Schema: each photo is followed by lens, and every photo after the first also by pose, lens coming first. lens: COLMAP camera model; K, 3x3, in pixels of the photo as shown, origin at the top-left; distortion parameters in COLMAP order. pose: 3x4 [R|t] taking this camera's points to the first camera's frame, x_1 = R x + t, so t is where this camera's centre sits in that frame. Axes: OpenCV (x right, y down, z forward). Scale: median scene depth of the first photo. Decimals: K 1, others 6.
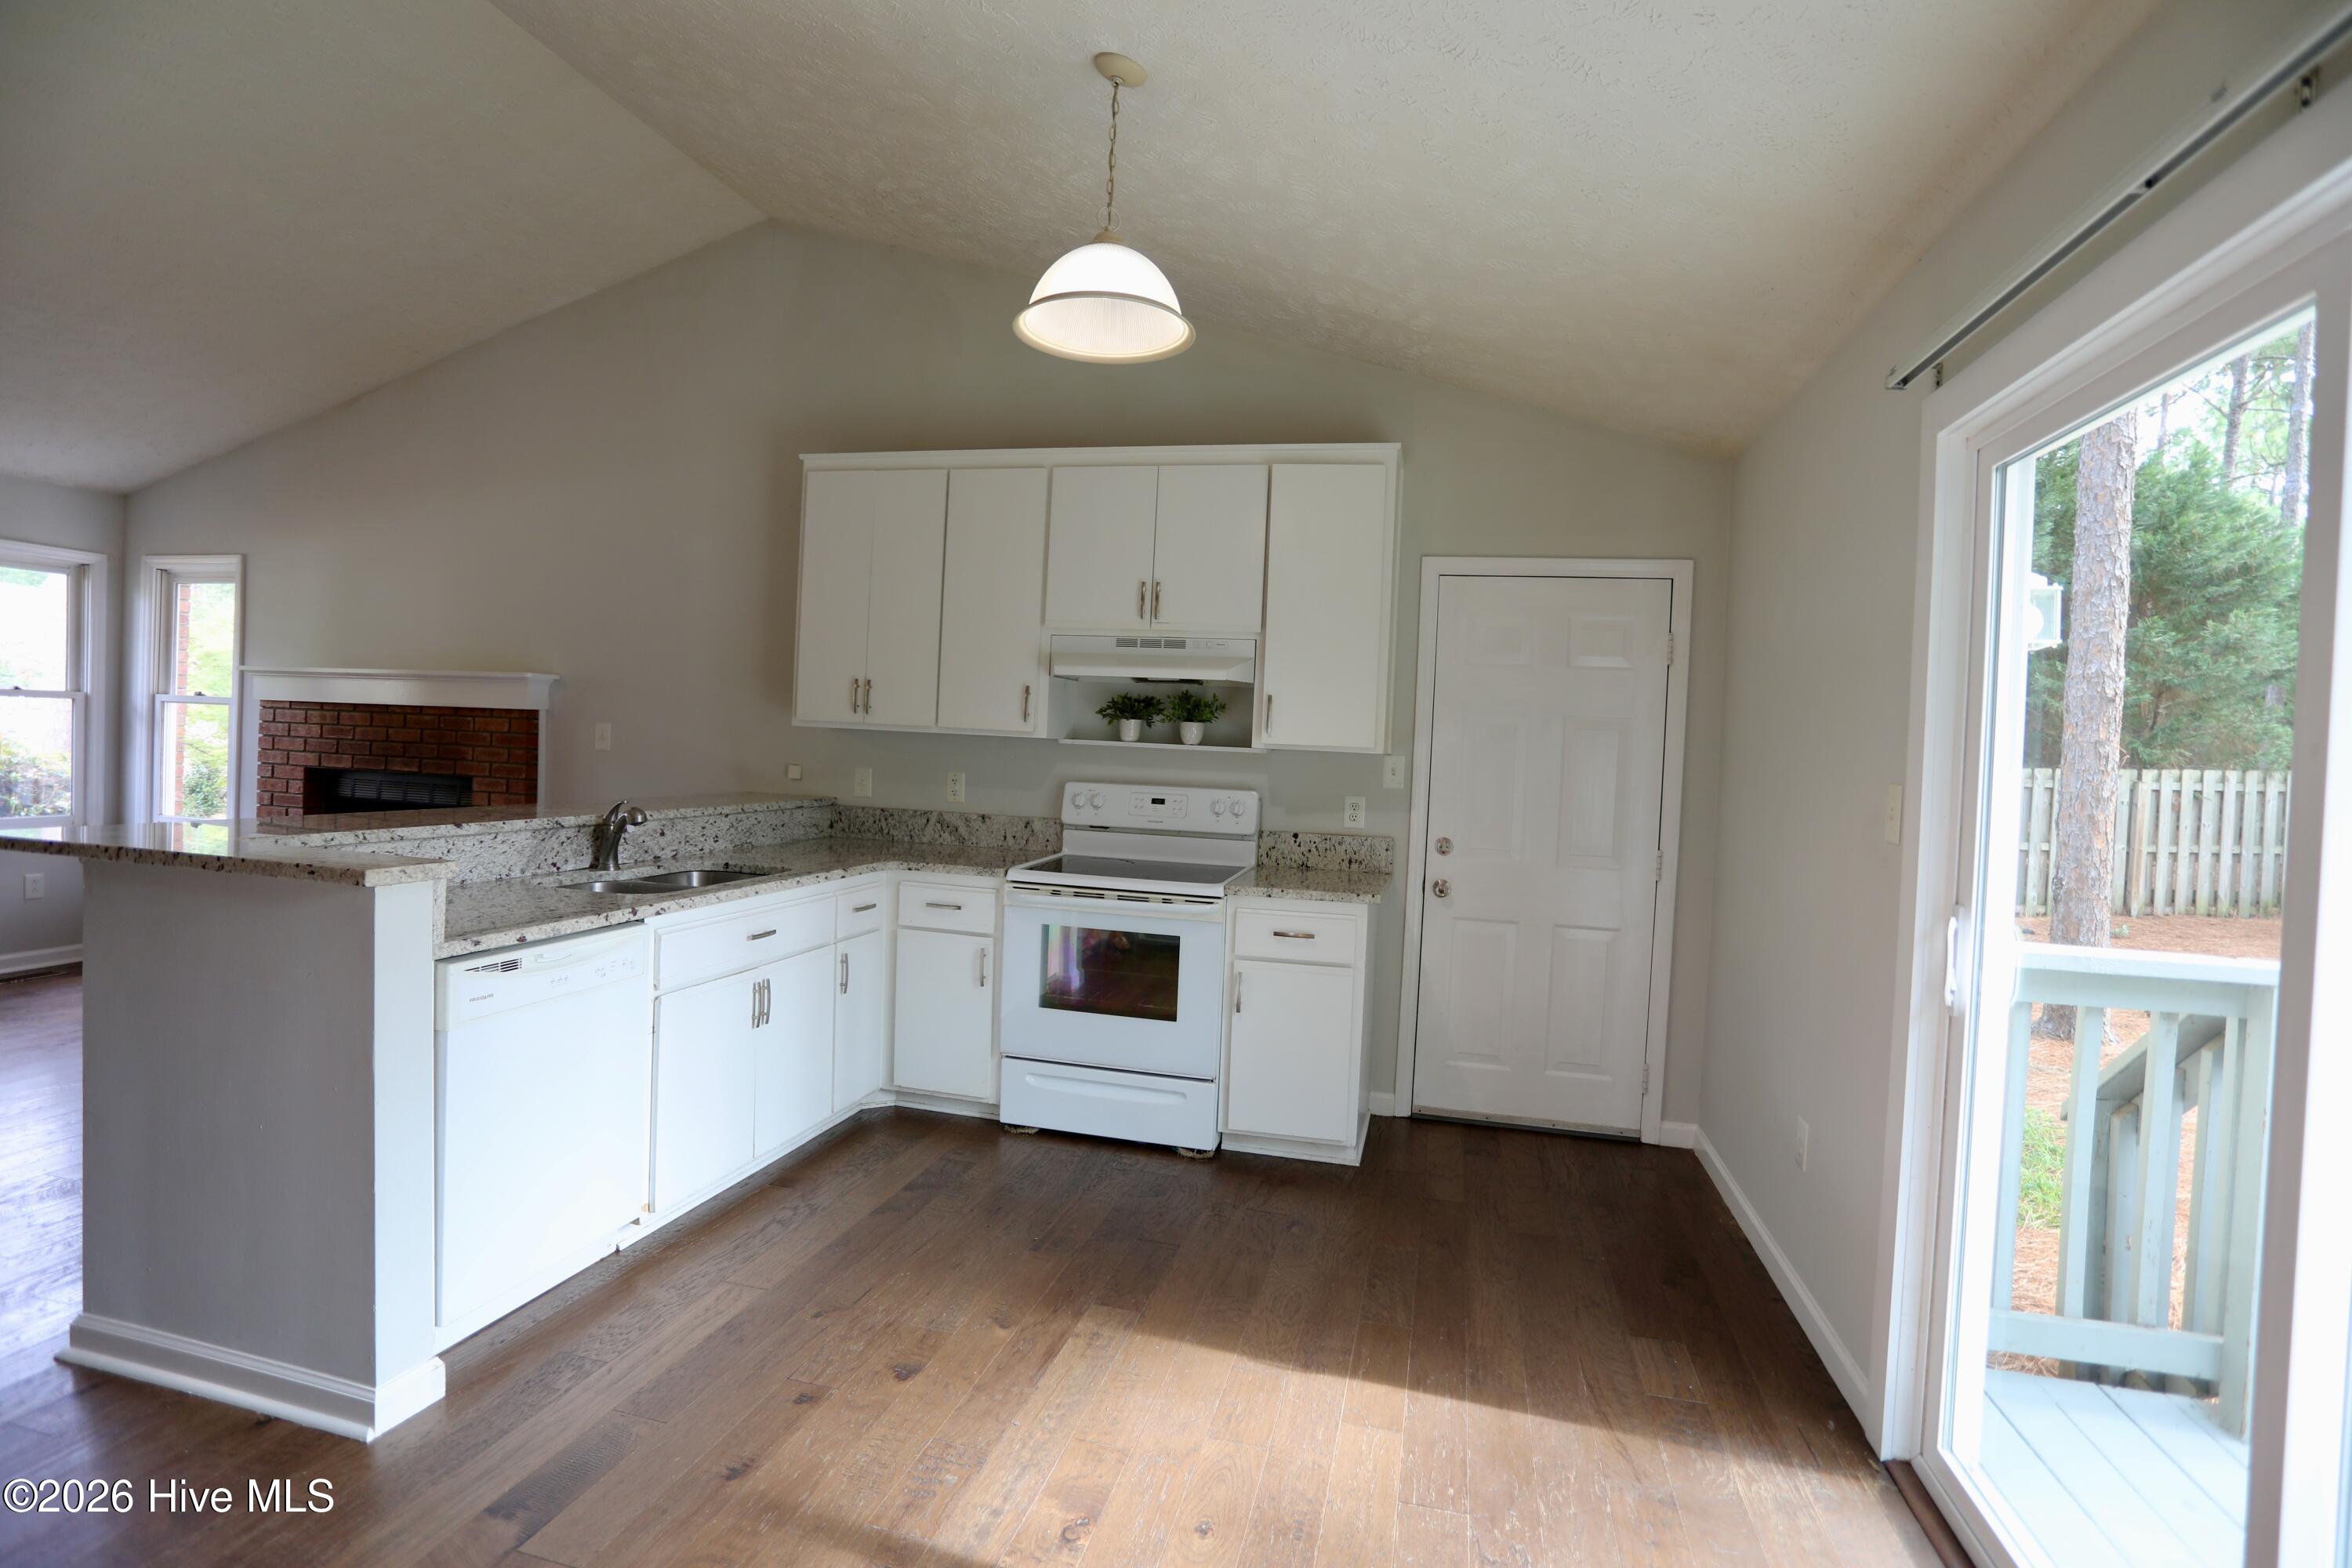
lens RADIAL K [[1143.8, 0, 1173.0], [0, 1143.8, 768.9], [0, 0, 1]] dist [-0.079849, 0.036541]
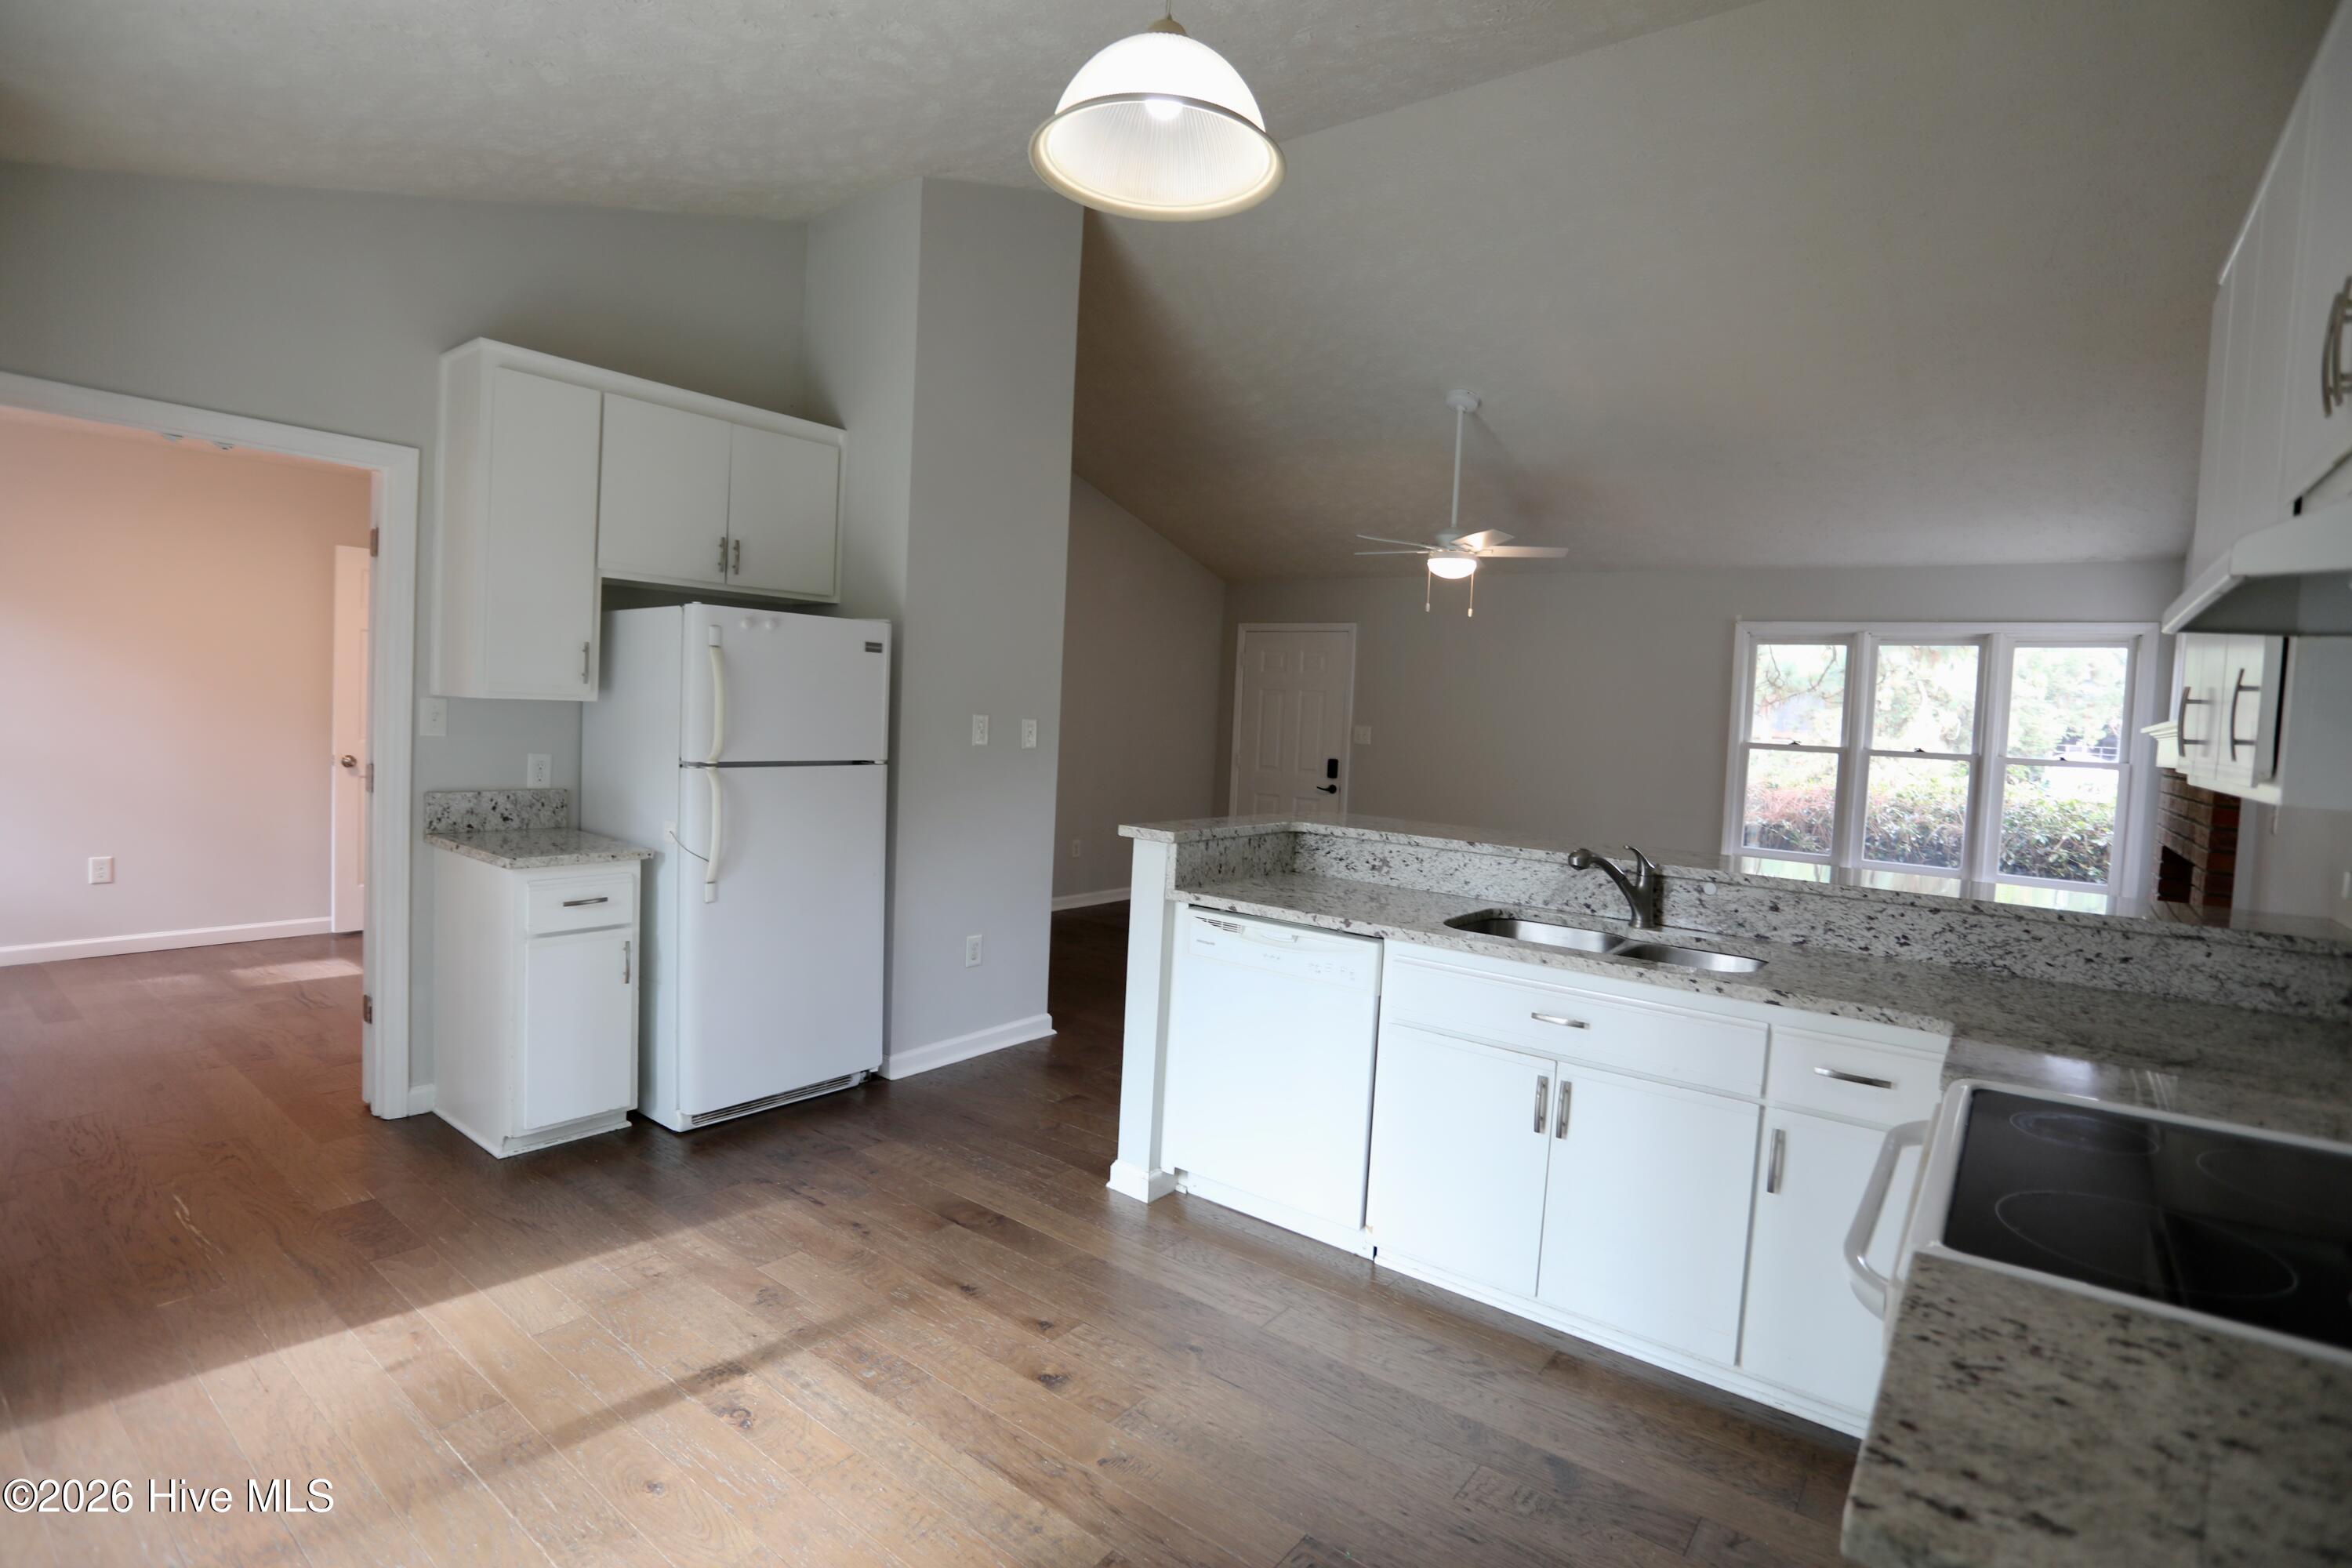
lens RADIAL K [[1143.8, 0, 1173.0], [0, 1143.8, 768.9], [0, 0, 1]] dist [-0.079849, 0.036541]
pose [[-0.397447, -0.013604, -0.917524, 0.341671], [-0.087821, 0.995864, 0.023276, -0.015281], [0.913413, 0.089829, -0.396998, 0.783332]]
